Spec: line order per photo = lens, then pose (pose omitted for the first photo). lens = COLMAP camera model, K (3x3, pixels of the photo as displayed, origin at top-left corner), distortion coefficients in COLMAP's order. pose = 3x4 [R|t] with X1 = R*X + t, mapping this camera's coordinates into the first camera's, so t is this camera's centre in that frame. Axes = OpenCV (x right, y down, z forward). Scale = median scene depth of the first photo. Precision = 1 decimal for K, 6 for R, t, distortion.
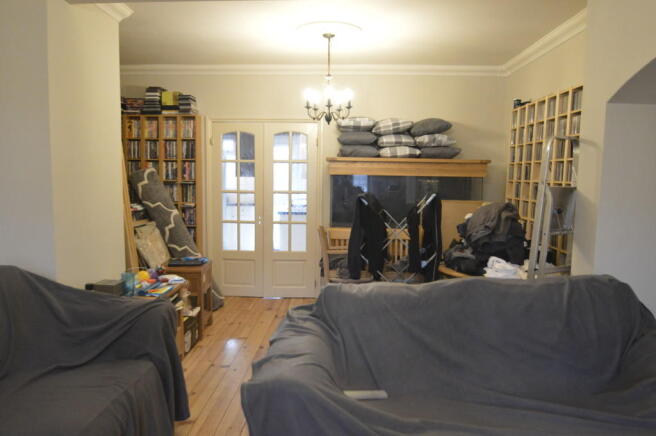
lens RADIAL K [[499.6, 0, 327.8], [0, 499.6, 218.6], [0, 0, 1]] dist [-0.009321, -0.001923]
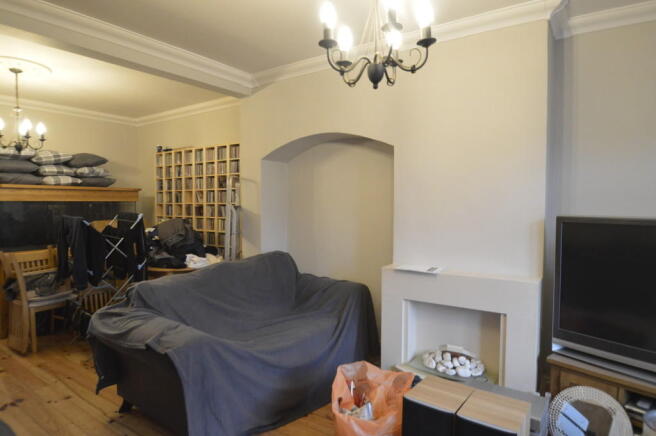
lens RADIAL K [[394.0, 0, 327.5], [0, 394.0, 218.2], [0, 0, 1]] dist [0.005111, -0.000014]
pose [[0.548750, -0.049531, 0.834518, -0.293880], [0.083572, 0.996493, 0.004190, -0.000645], [-0.831799, 0.067442, 0.550965, 0.002452]]
